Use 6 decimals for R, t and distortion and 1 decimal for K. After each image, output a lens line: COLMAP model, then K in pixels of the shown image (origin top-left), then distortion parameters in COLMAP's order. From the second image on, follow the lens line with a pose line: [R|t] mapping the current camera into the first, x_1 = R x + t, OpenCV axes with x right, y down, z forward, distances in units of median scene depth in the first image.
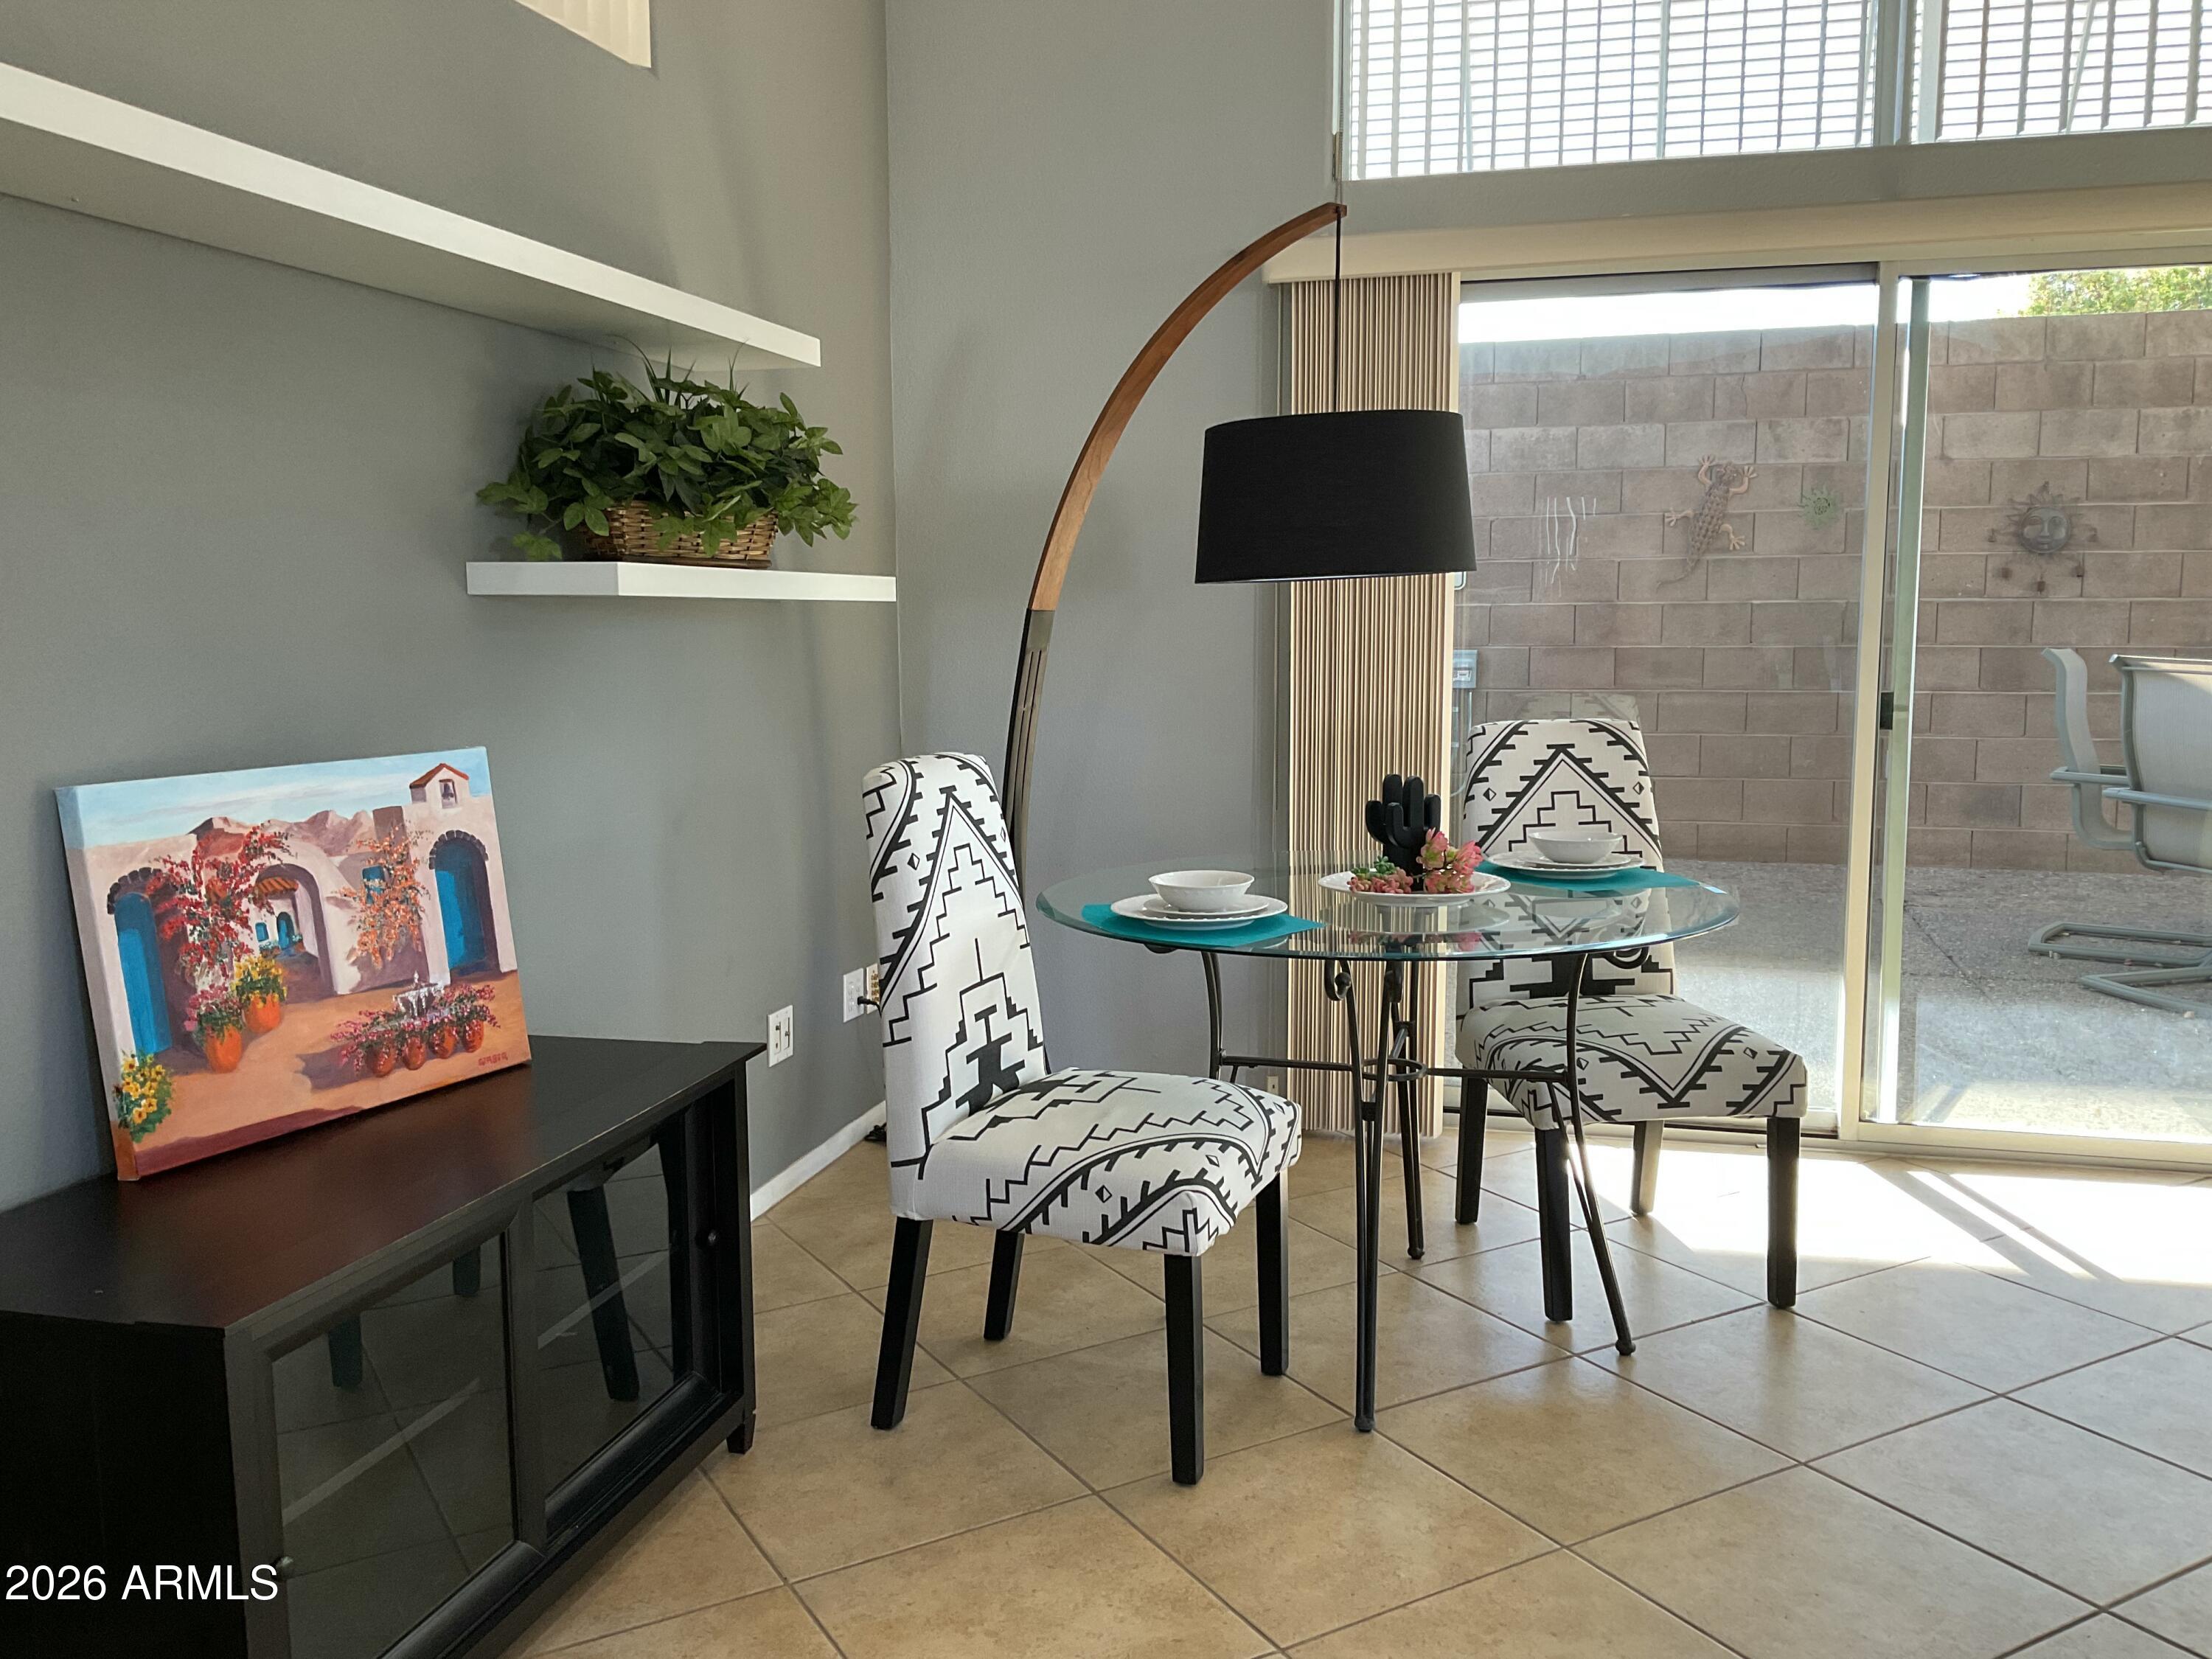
lens RADIAL K [[1872.0, 0, 1106.7], [0, 1872.0, 836.8], [0, 0, 1]] dist [0.027295, -0.047634]
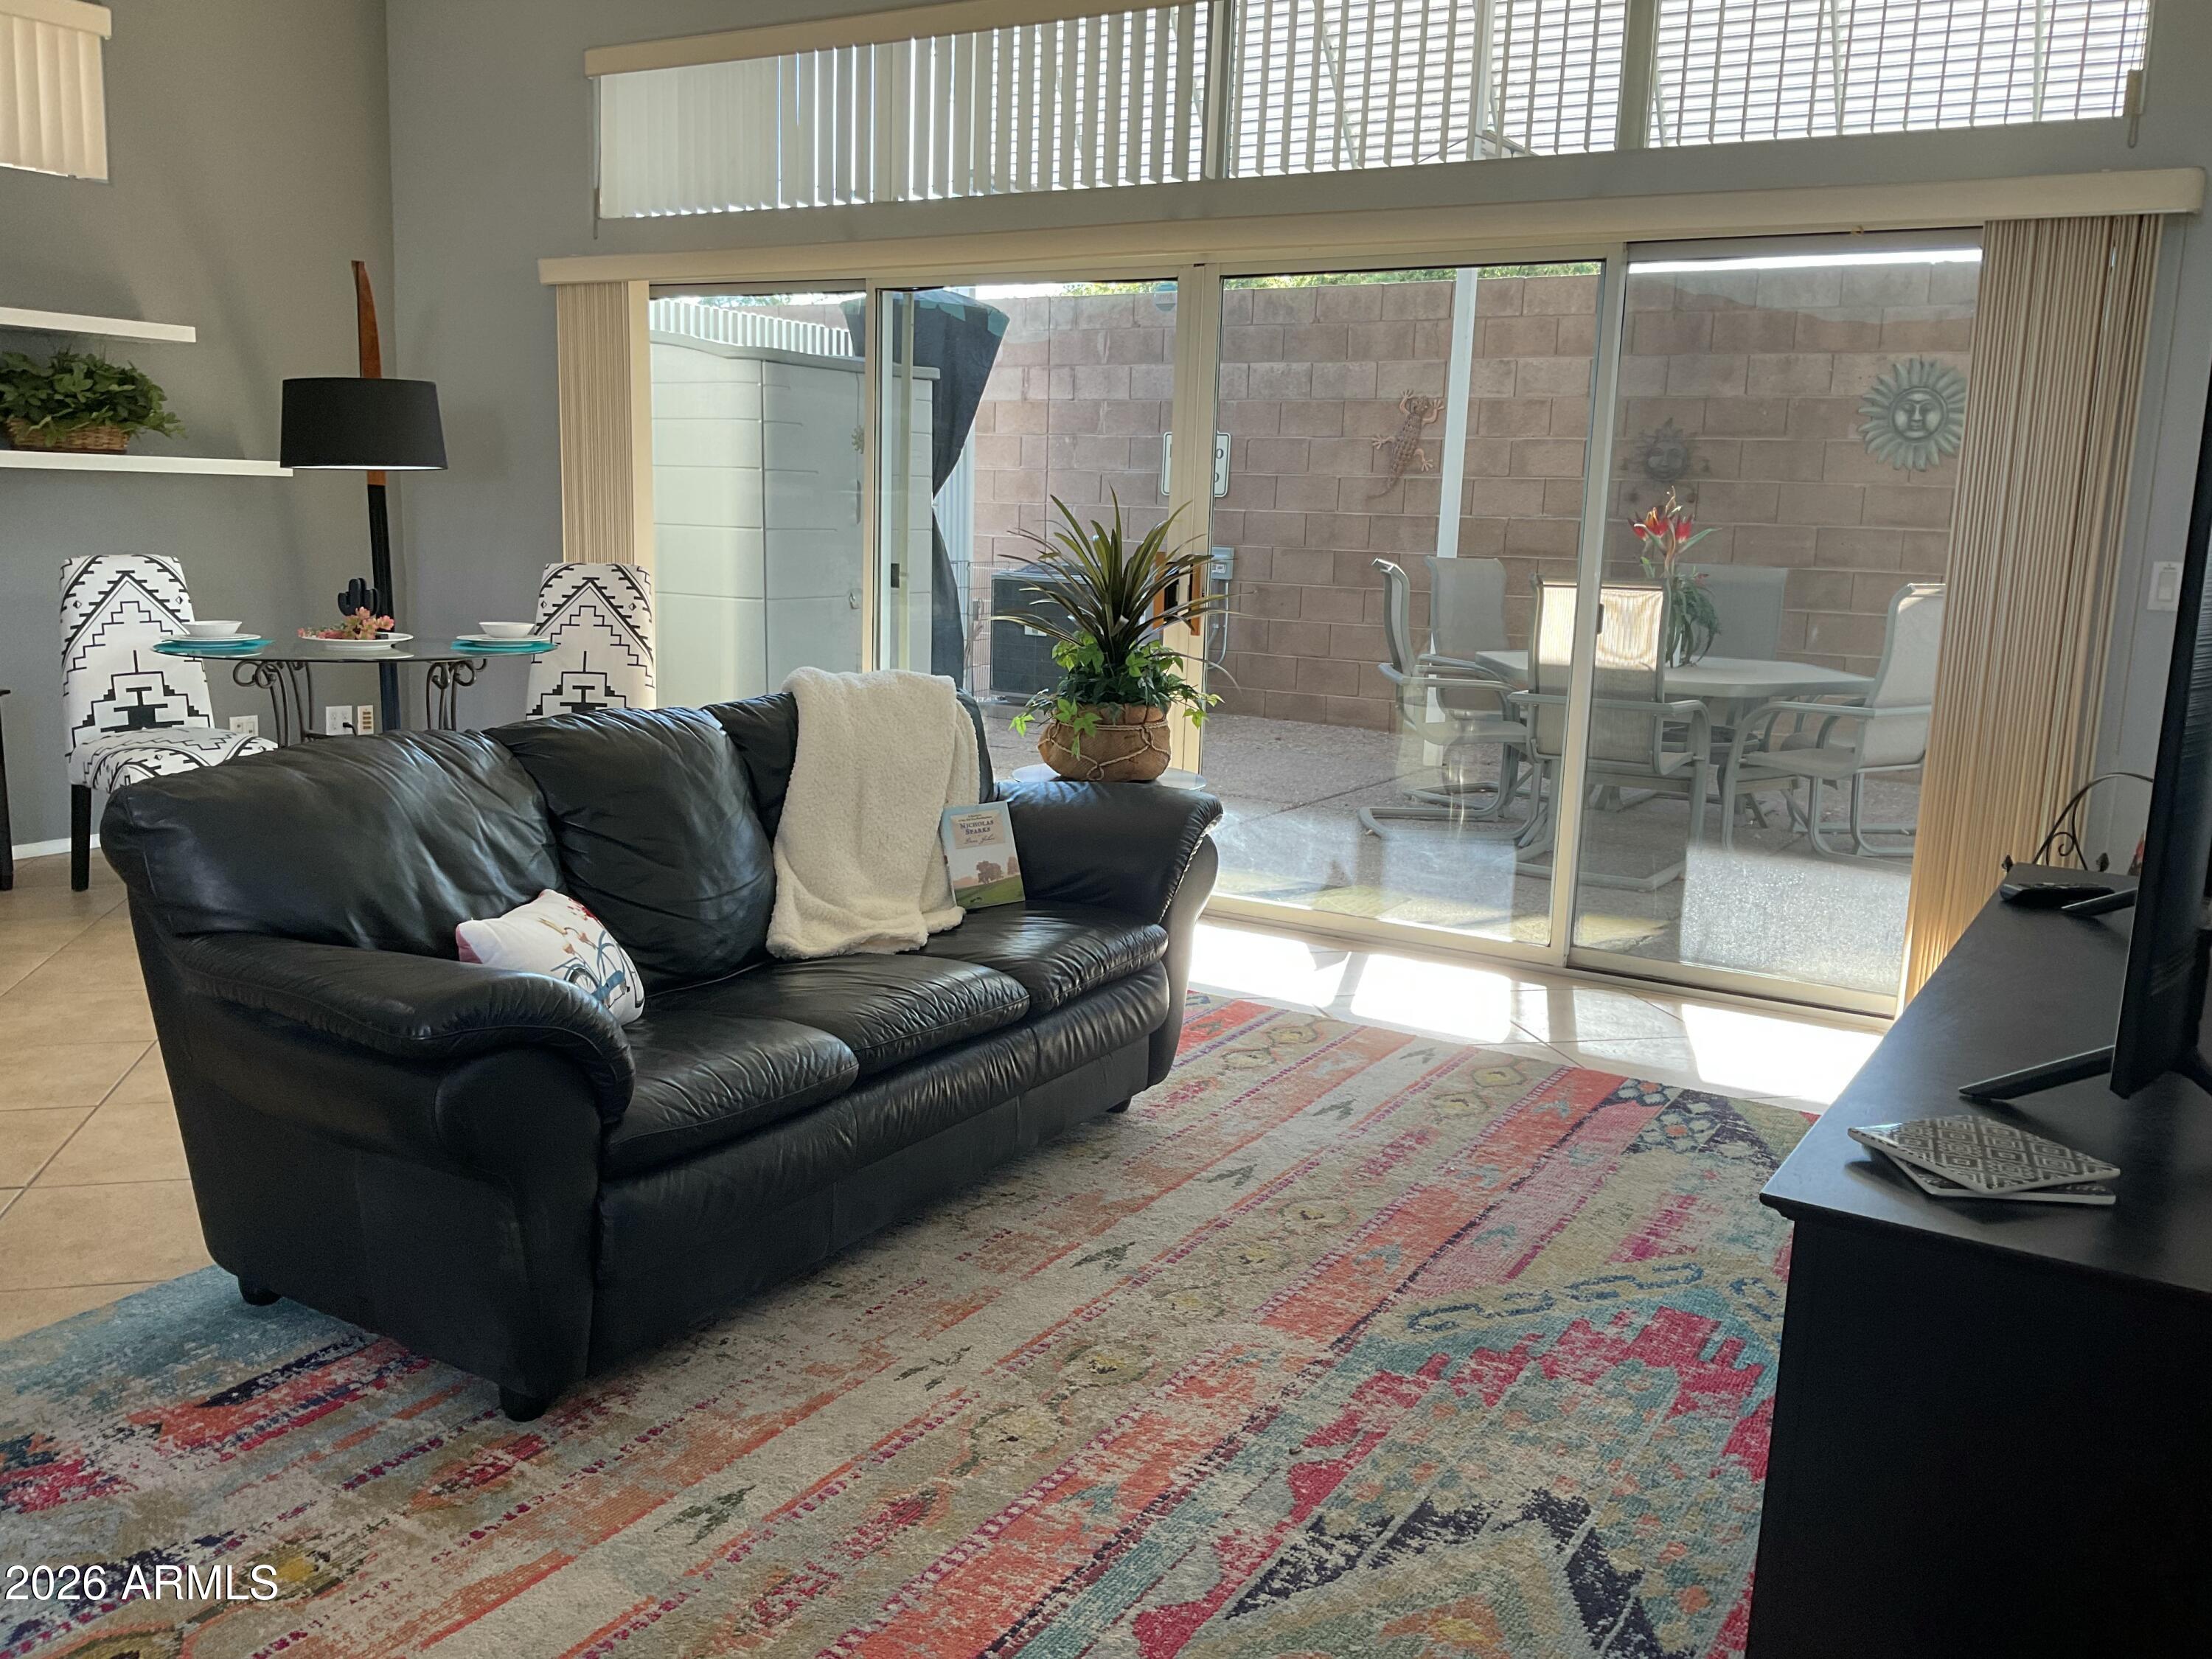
lens RADIAL K [[1872.0, 0, 1089.8], [0, 1872.0, 835.5], [0, 0, 1]] dist [0.027295, -0.047634]
pose [[0.955910, 0.083420, -0.281563, 0.518573], [-0.069650, 0.995850, 0.058583, 0.022622], [0.285281, -0.036390, 0.957753, -0.210892]]
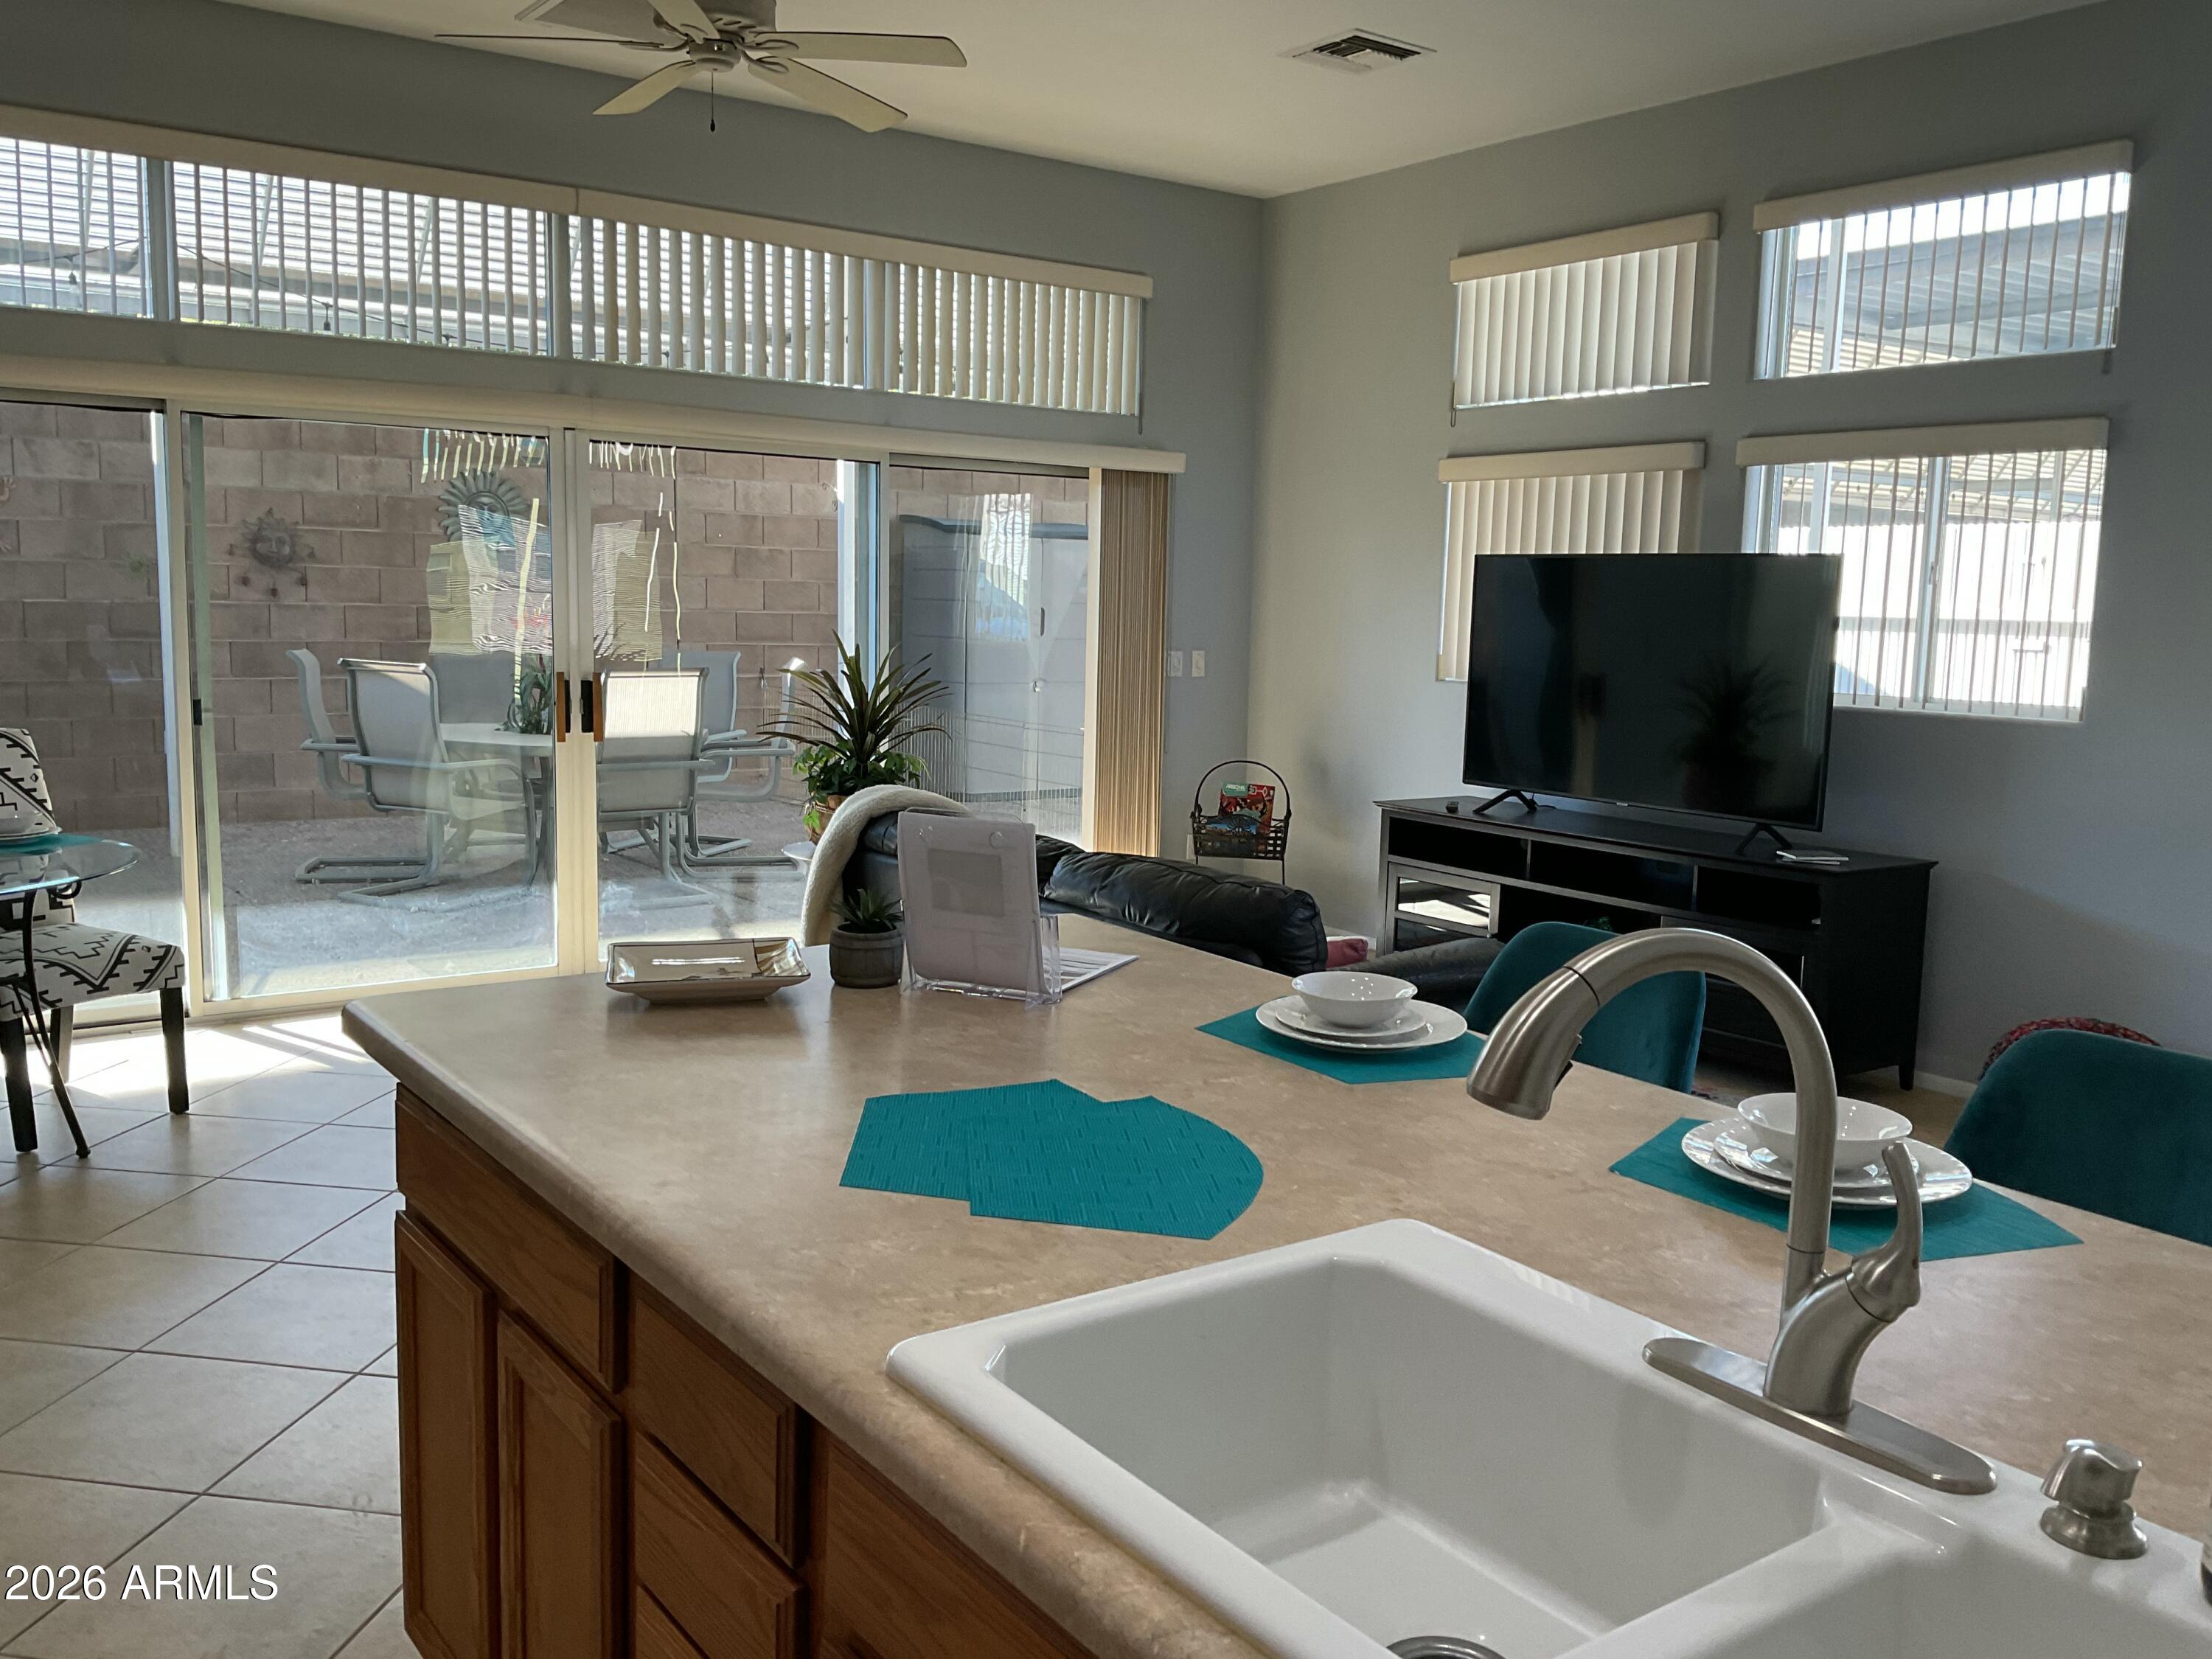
lens RADIAL K [[1872.0, 0, 1112.6], [0, 1872.0, 839.7], [0, 0, 1]] dist [0.027295, -0.047634]
pose [[0.632437, -0.085064, 0.769927, -0.126613], [0.066992, 0.996234, 0.055039, -0.001506], [-0.771709, 0.016771, 0.635754, -0.221451]]
